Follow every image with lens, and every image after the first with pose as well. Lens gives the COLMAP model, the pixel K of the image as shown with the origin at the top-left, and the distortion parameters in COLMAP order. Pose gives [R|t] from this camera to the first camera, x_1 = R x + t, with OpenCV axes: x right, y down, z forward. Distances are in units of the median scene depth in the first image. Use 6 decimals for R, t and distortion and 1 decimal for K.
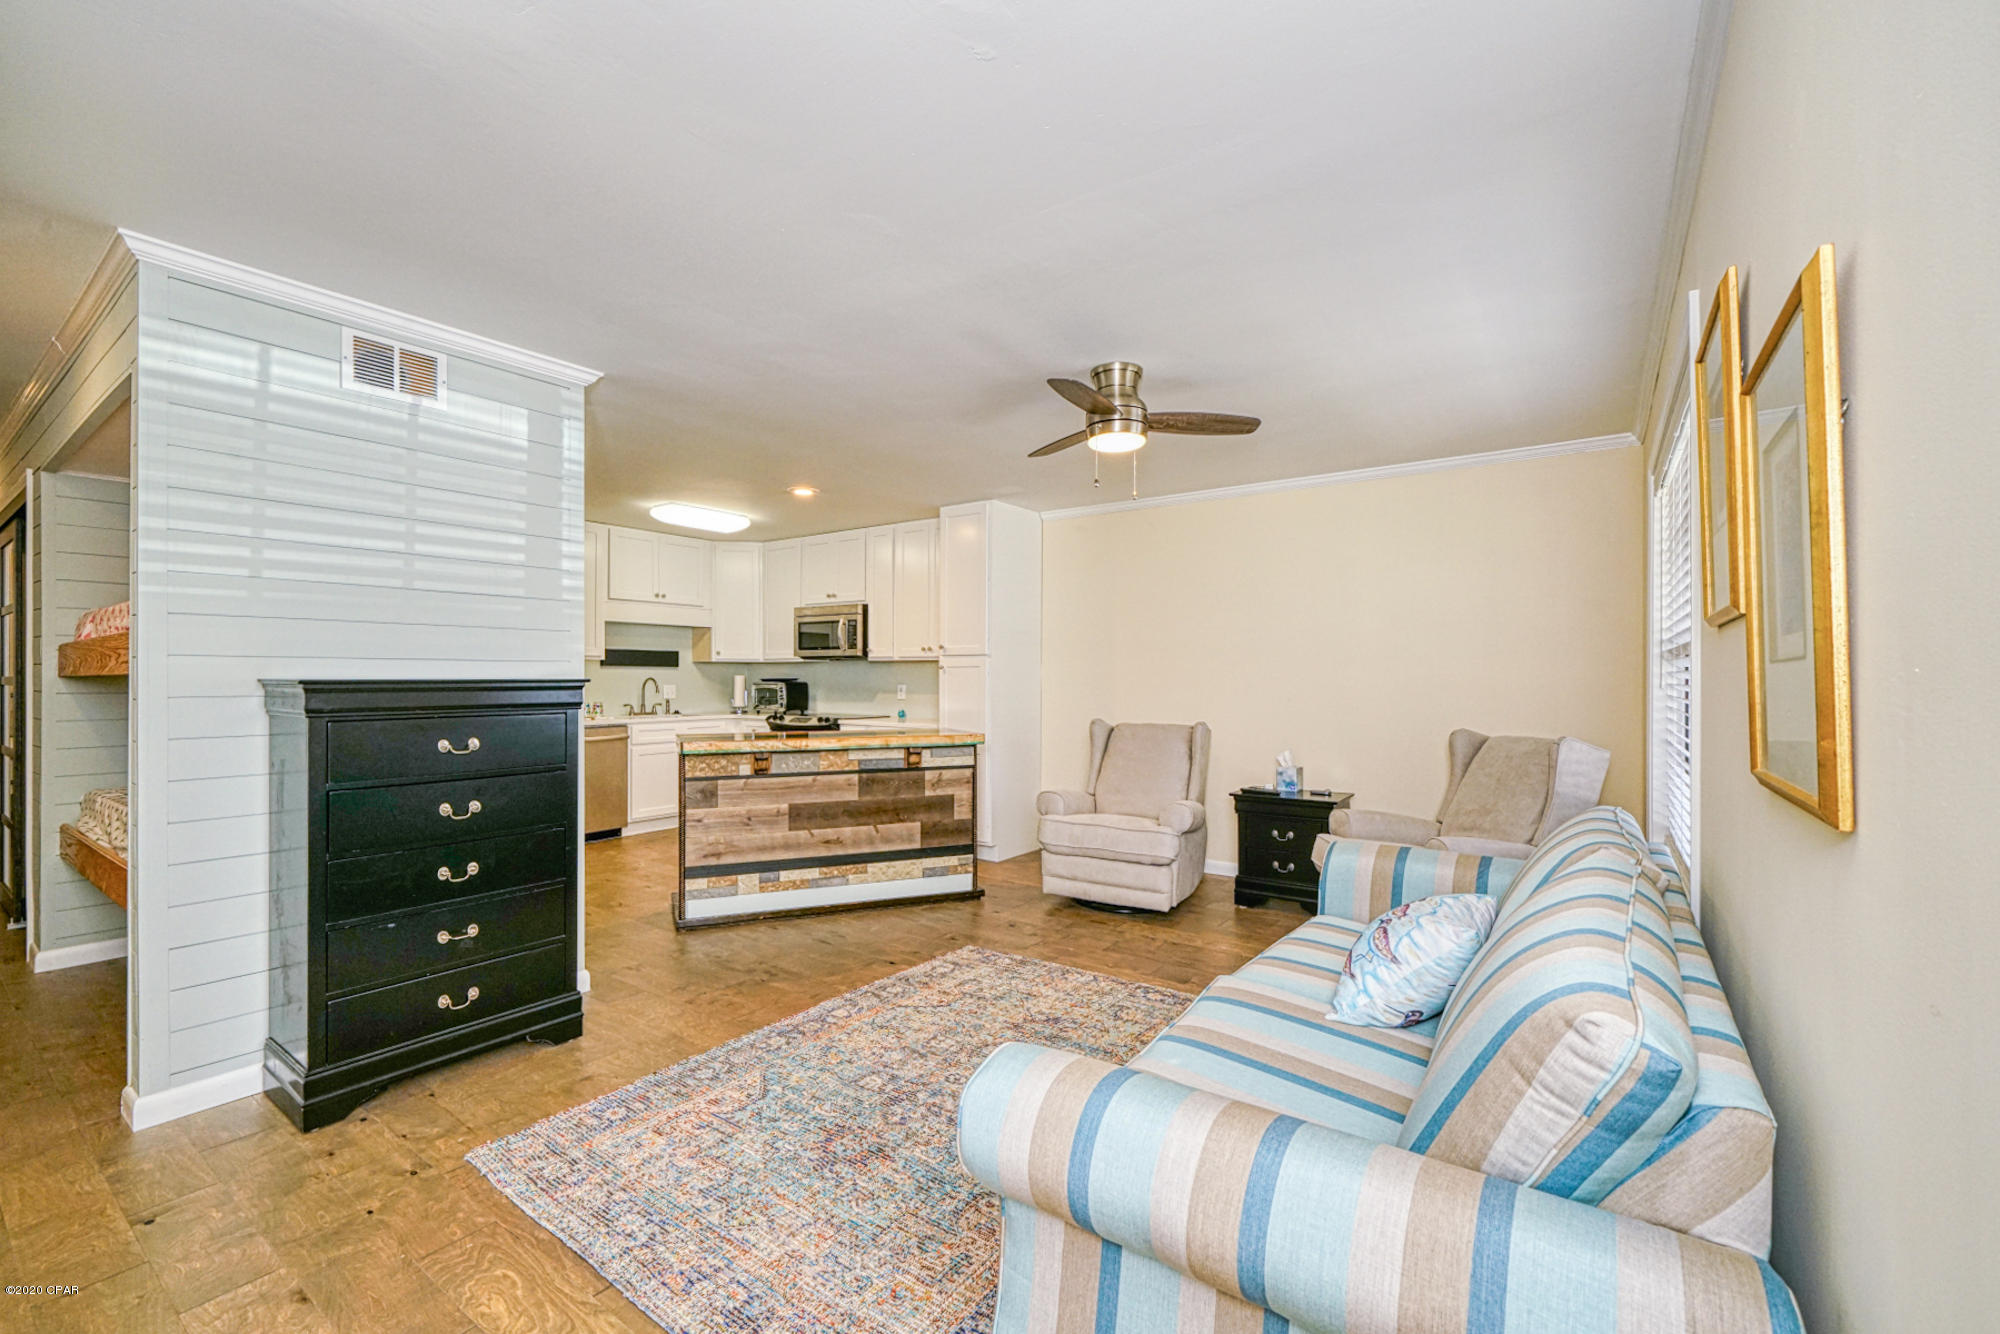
lens RADIAL K [[825.5, 0, 1000.0], [0, 825.5, 667.0], [0, 0, 1]] dist [-0.001293, -0.000238]
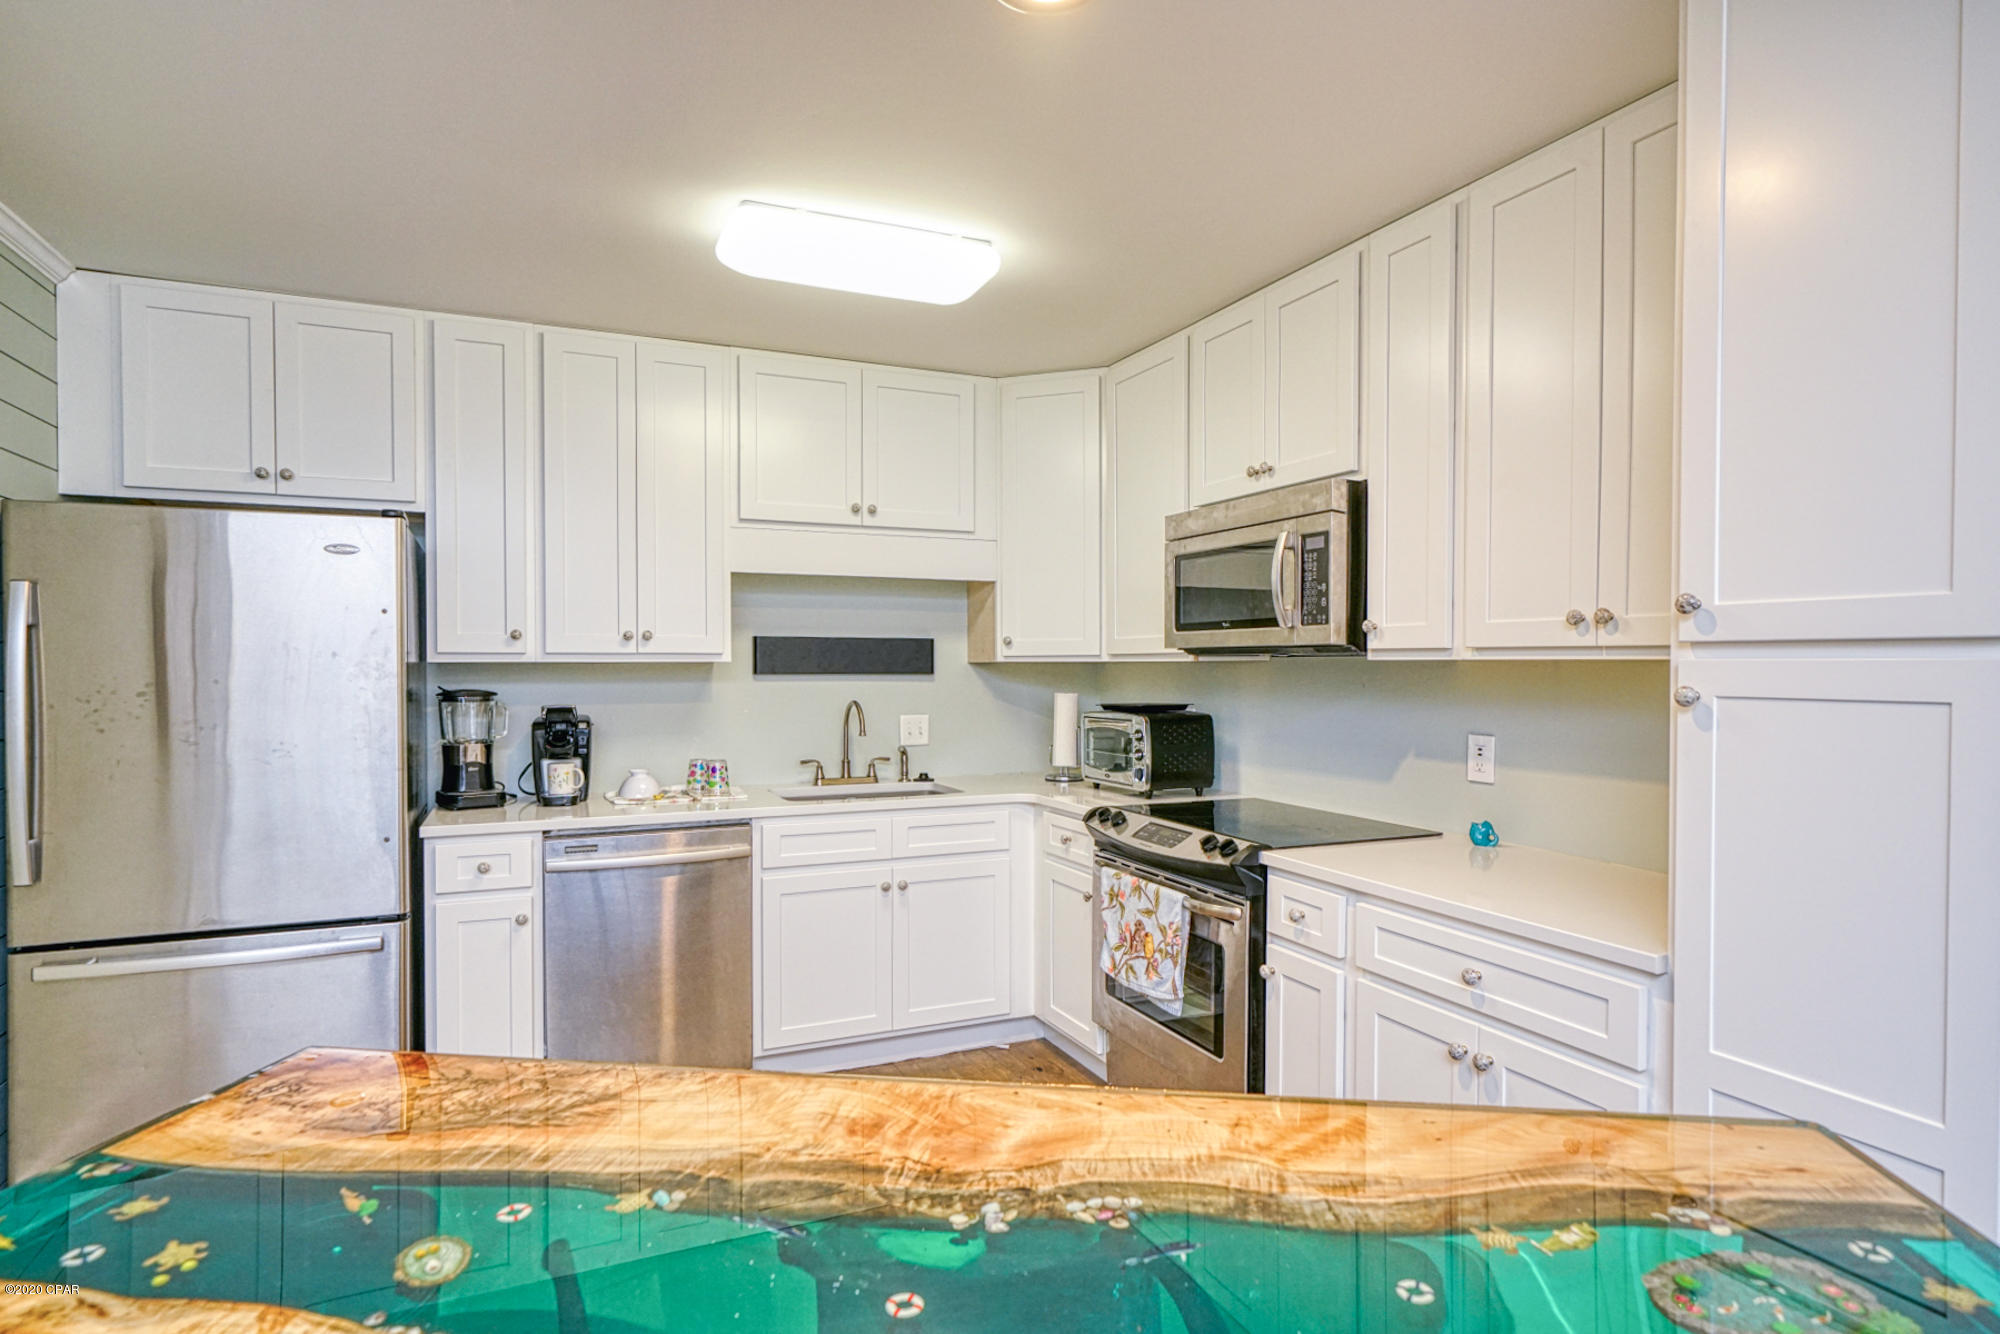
lens RADIAL K [[1070.7, 0, 1000.0], [0, 1070.7, 667.0], [0, 0, 1]] dist [0.000020, 0.000270]
pose [[0.866386, -0.001598, -0.499372, -0.076701], [0.007119, 0.999933, 0.009151, -0.009853], [0.499324, -0.011483, 0.866339, 0.573780]]
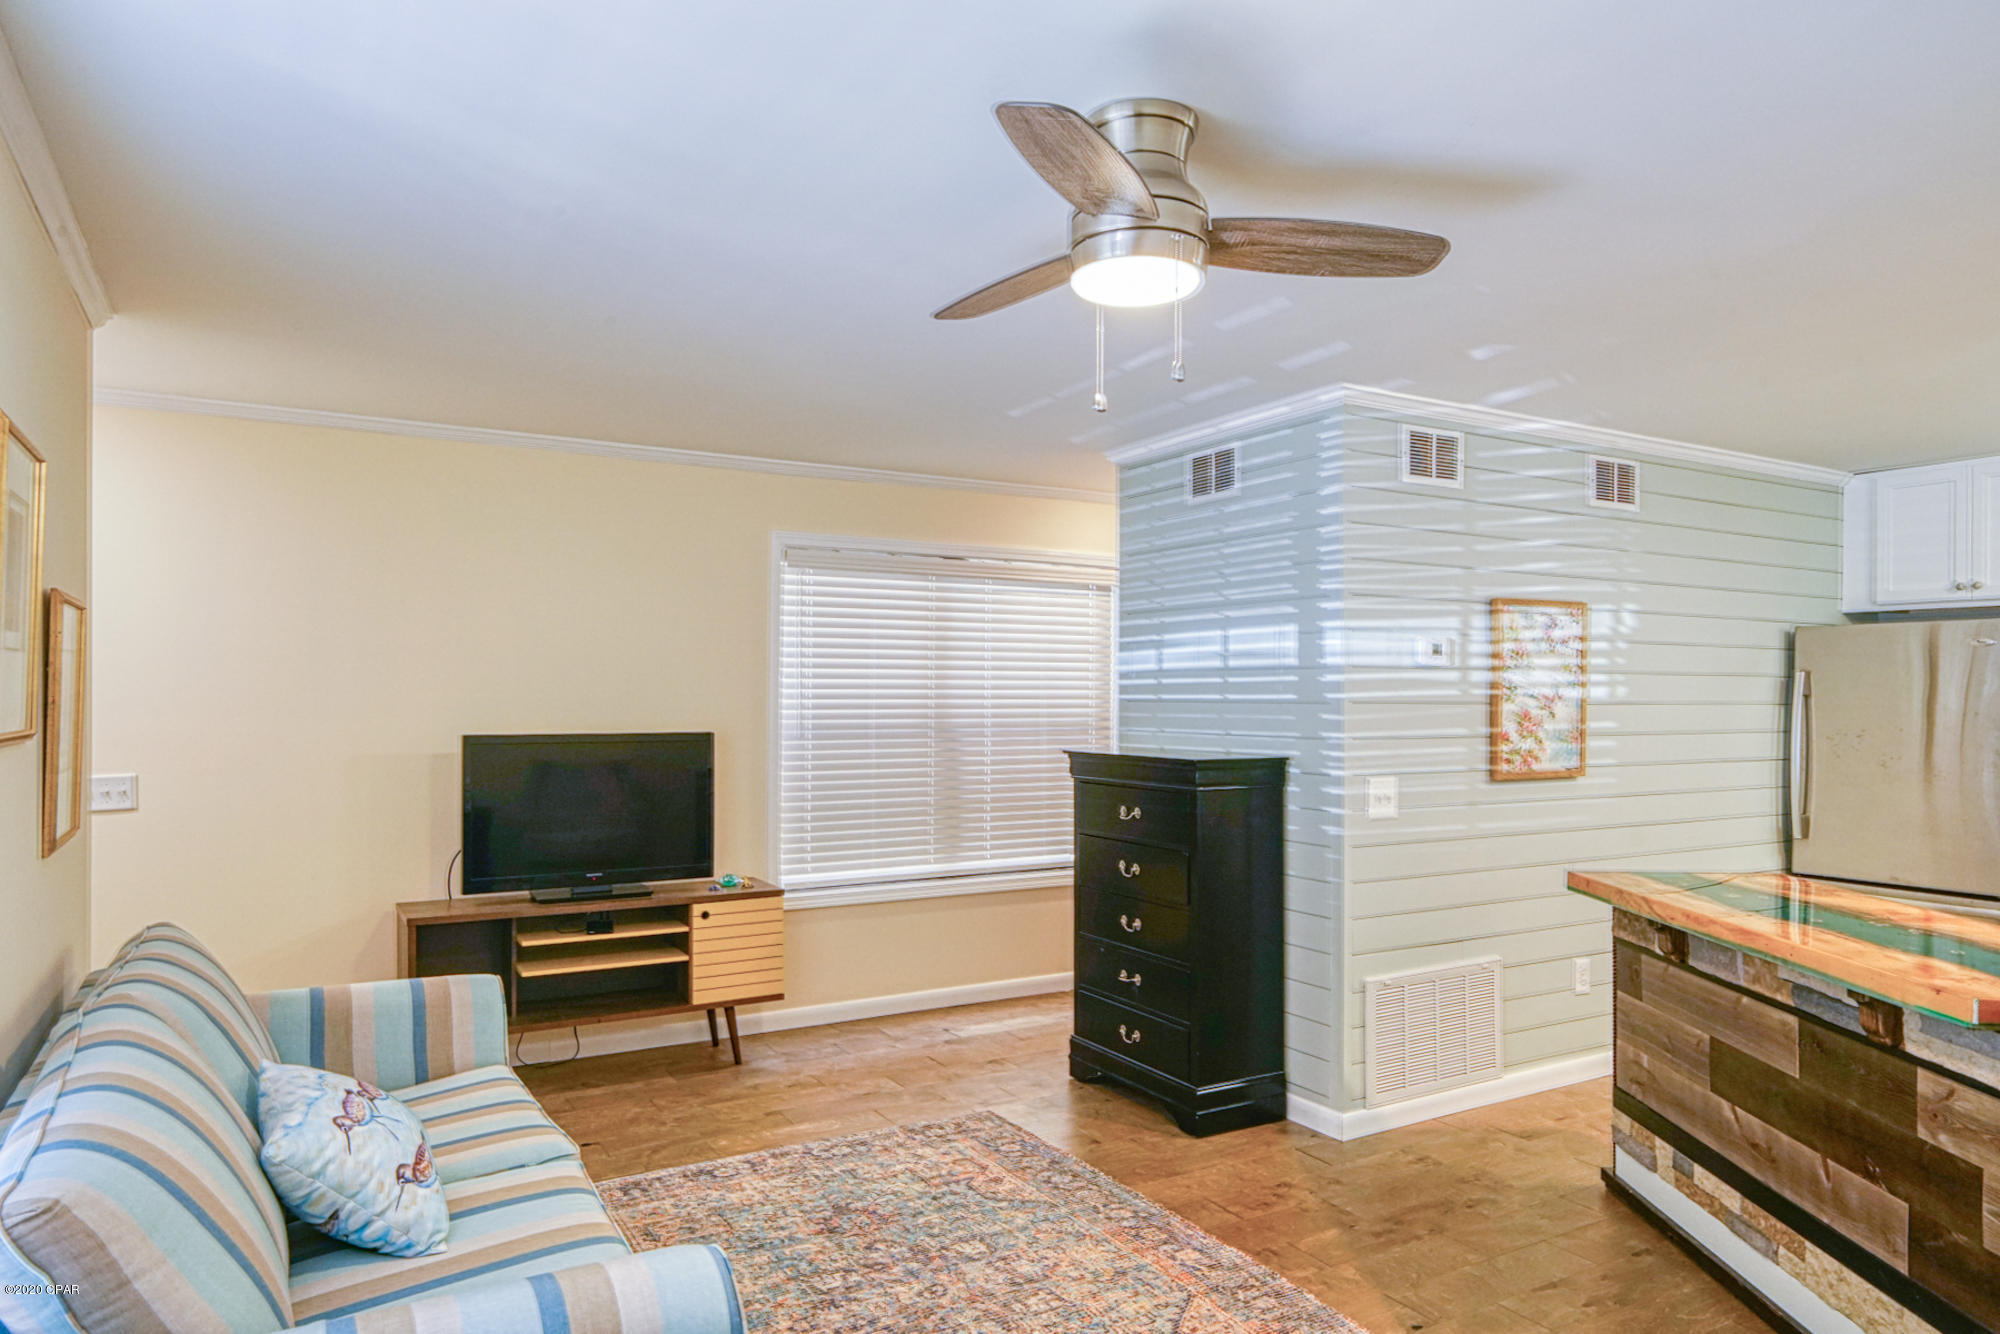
lens RADIAL K [[1263.8, 0, 999.6], [0, 1263.8, 687.4], [0, 0, 1]] dist [0.001214, -0.001144]
pose [[-0.403974, -0.007594, -0.914739, 0.388019], [0.004969, 0.999933, -0.010496, -0.023241], [0.914757, -0.008785, -0.403909, 0.585975]]
